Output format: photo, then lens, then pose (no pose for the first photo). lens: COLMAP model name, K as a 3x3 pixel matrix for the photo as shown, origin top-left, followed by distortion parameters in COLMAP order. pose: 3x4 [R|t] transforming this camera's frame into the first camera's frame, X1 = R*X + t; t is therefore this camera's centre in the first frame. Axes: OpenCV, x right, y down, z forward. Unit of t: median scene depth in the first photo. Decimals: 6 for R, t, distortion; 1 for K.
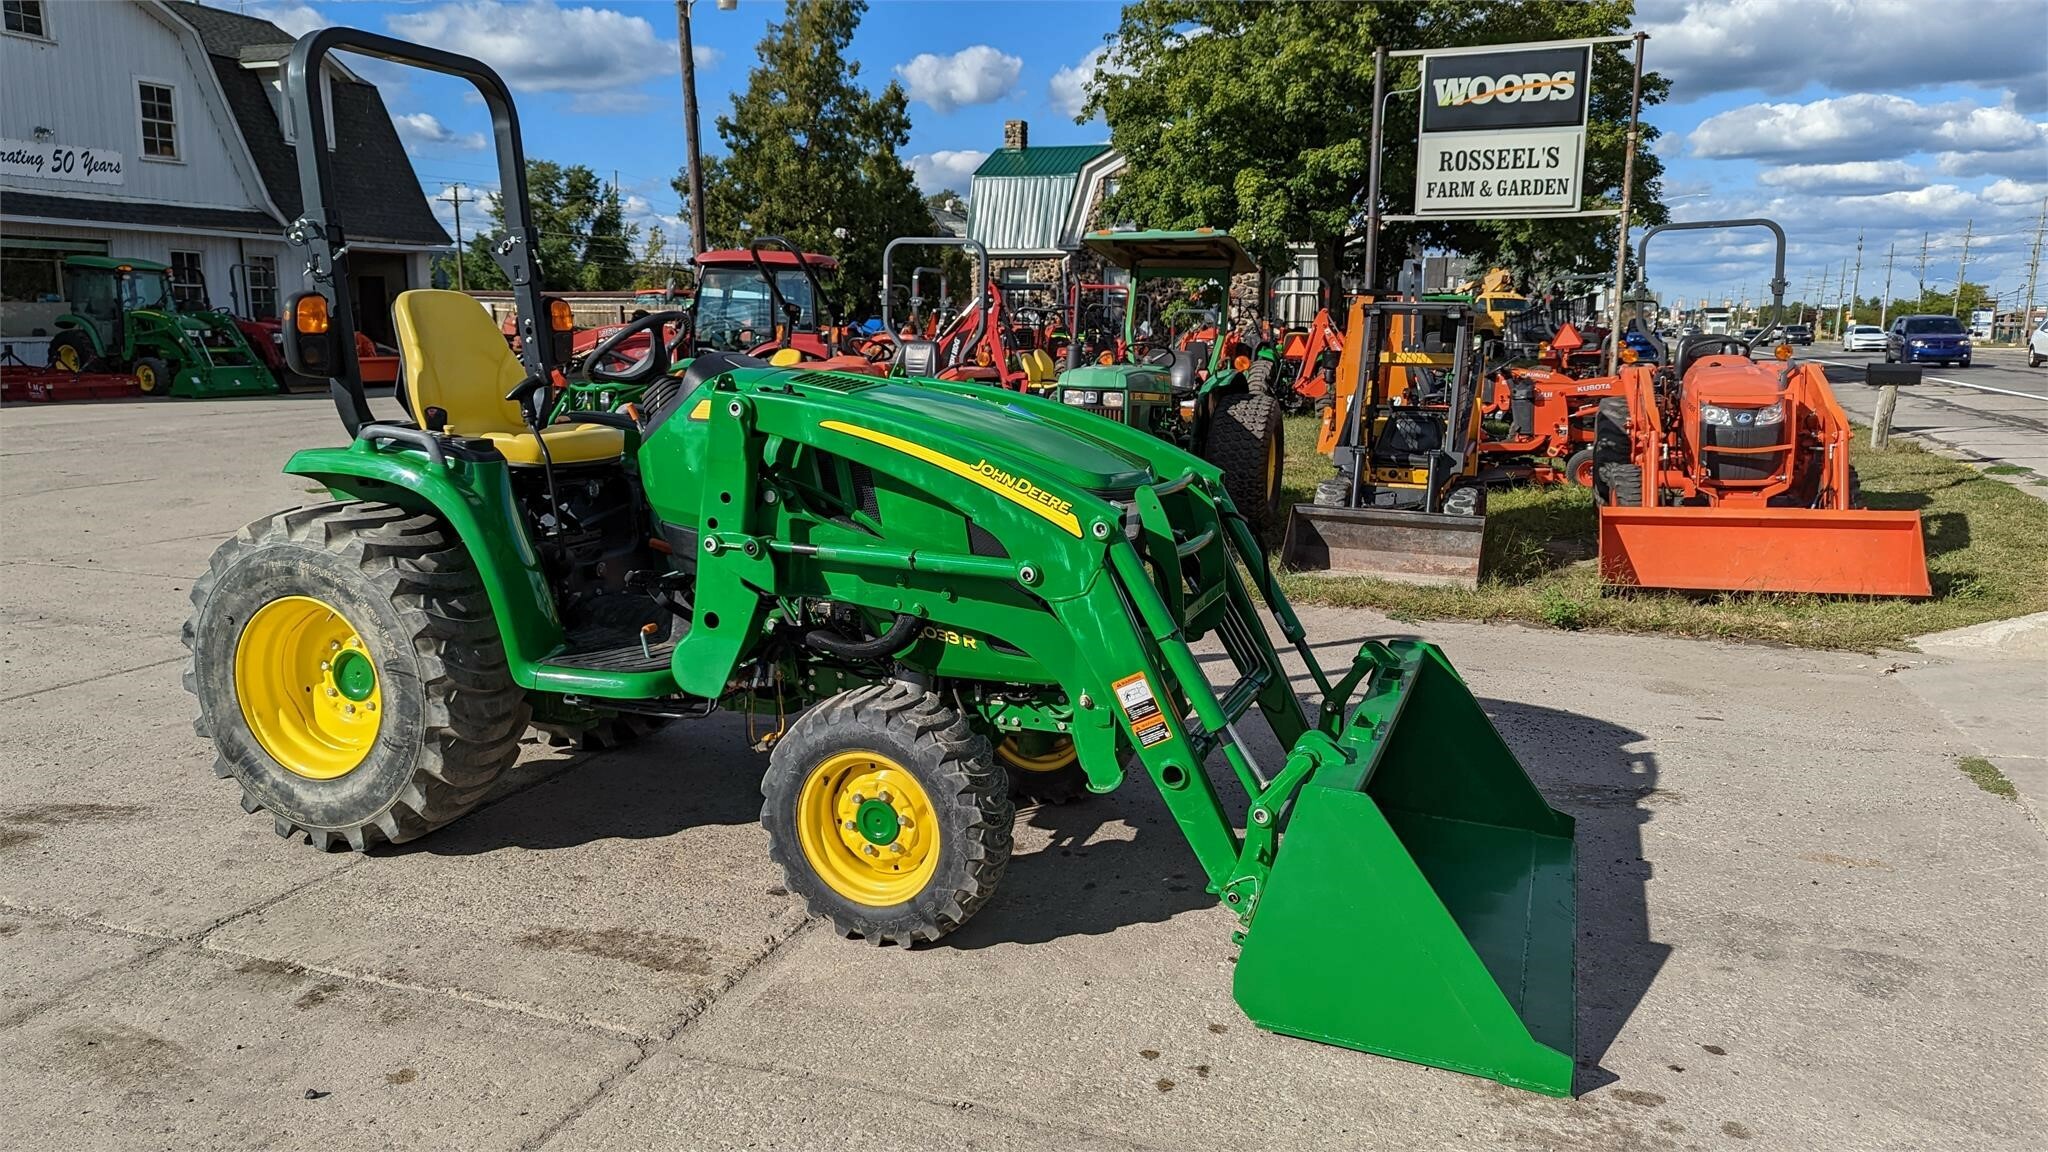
lens RADIAL K [[1449.4, 0, 1022.3], [0, 1449.4, 568.3], [0, 0, 1]] dist [0.062184, -0.060379]
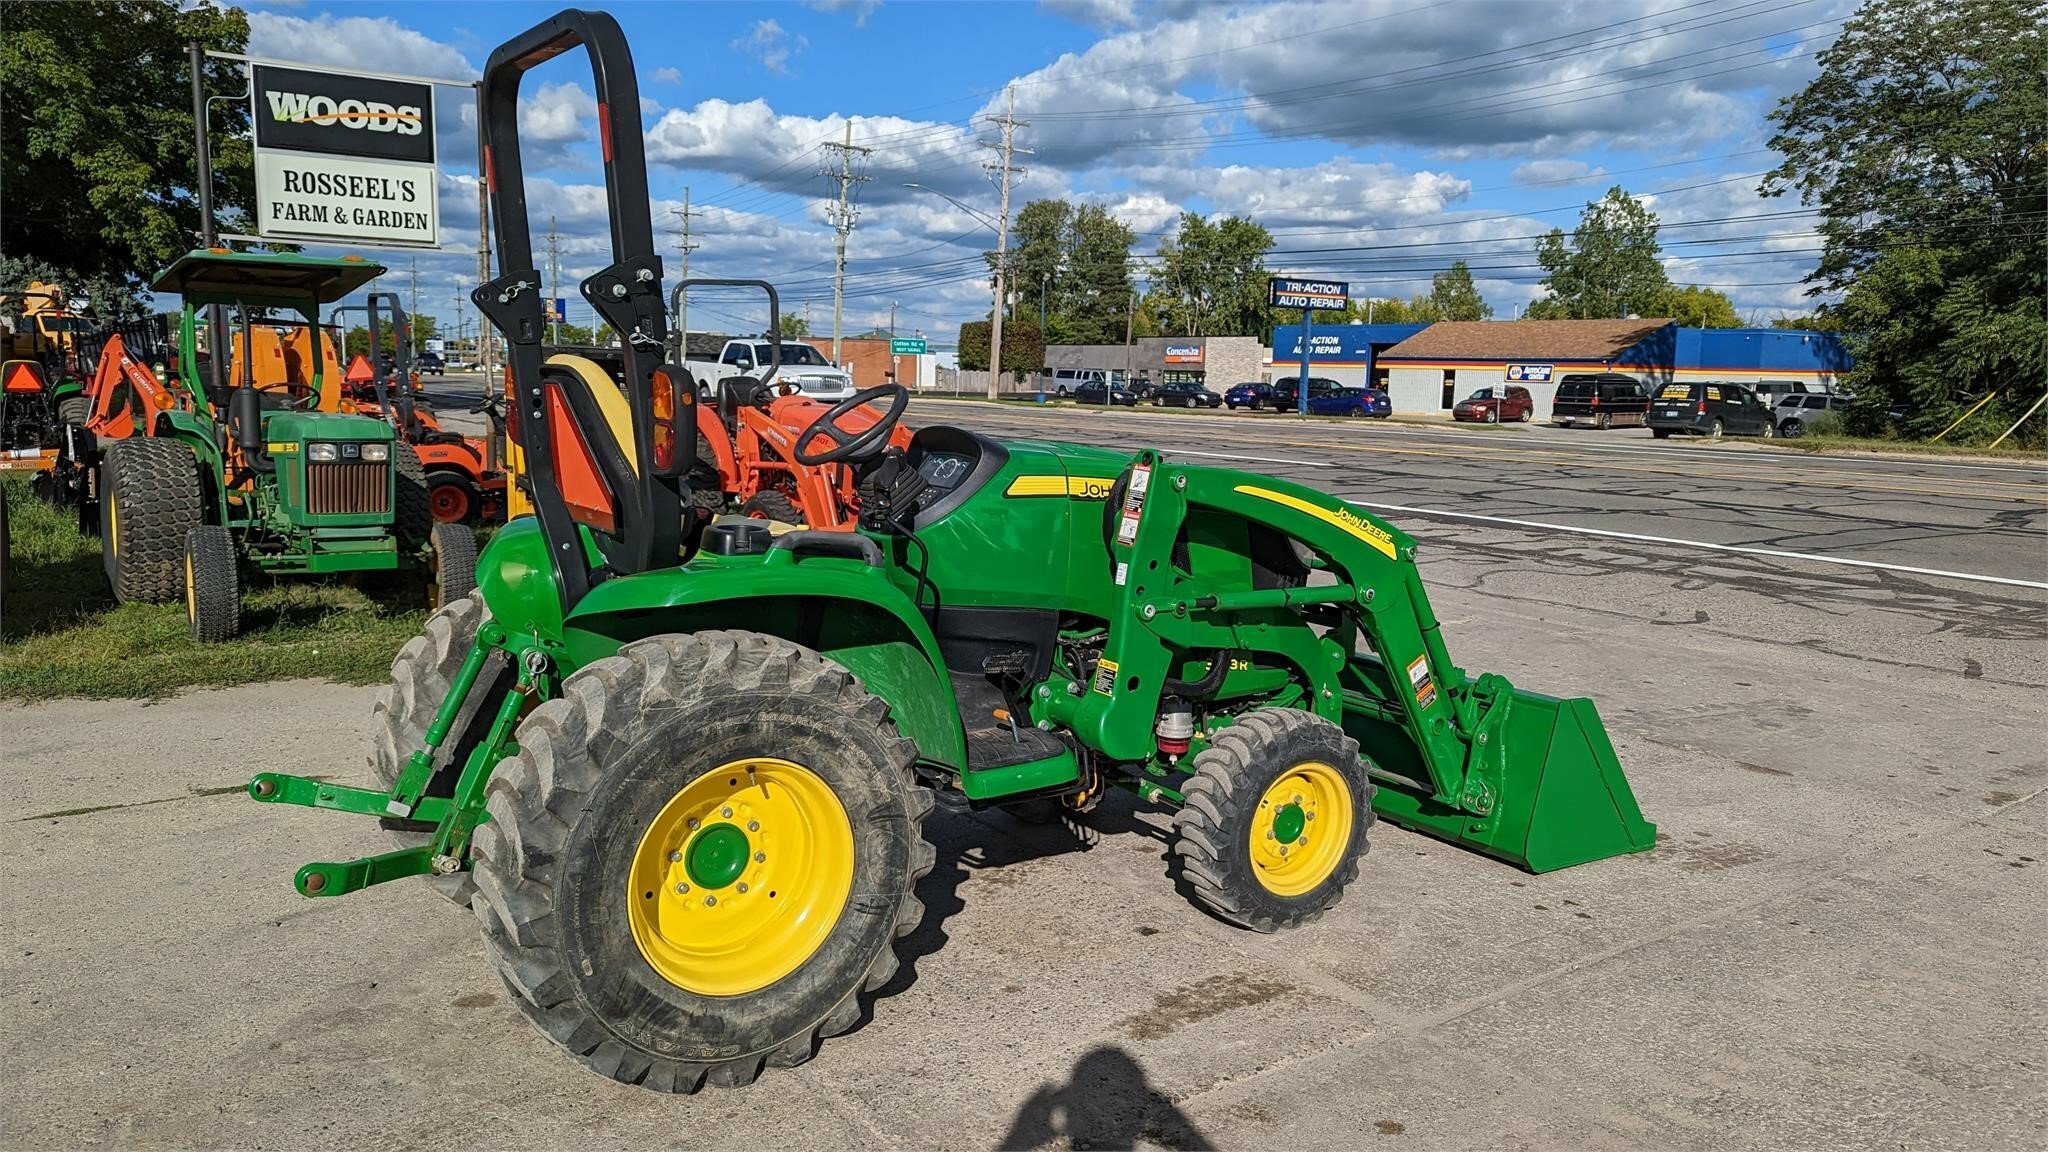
lens RADIAL K [[1449.4, 0, 1026.1], [0, 1449.4, 577.6], [0, 0, 1]] dist [0.062184, -0.060379]
pose [[0.566317, -0.116240, 0.815949, -0.248371], [0.123294, 0.990813, 0.055578, -0.024391], [-0.814913, 0.069127, 0.575446, 0.104469]]
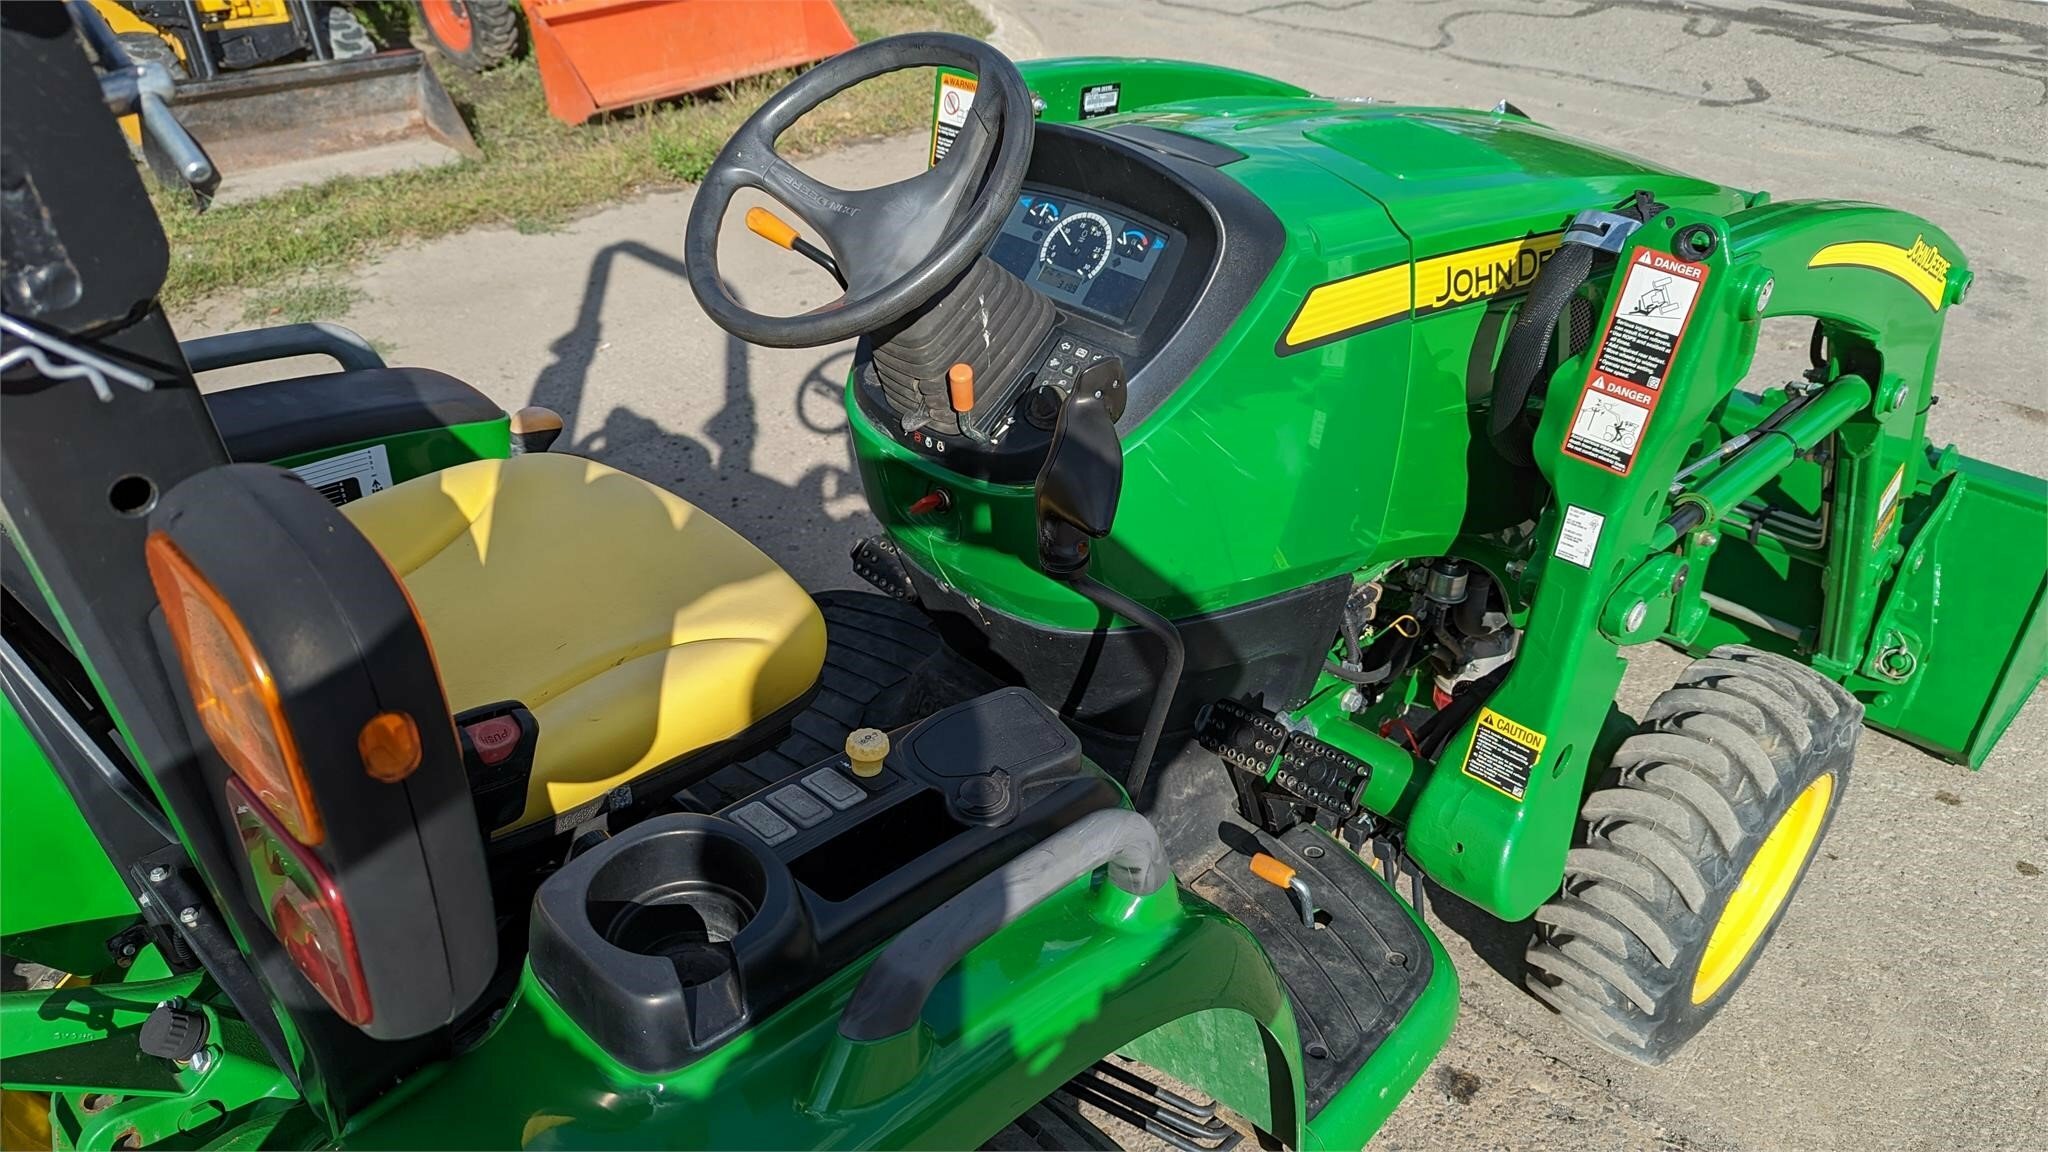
lens RADIAL K [[1449.4, 0, 1017.8], [0, 1449.4, 577.3], [0, 0, 1]] dist [0.062184, -0.060379]
pose [[0.411671, -0.483770, 0.772330, -0.137030], [0.148820, 0.871783, 0.466741, -0.056489], [-0.899099, -0.077206, 0.430883, 0.217933]]
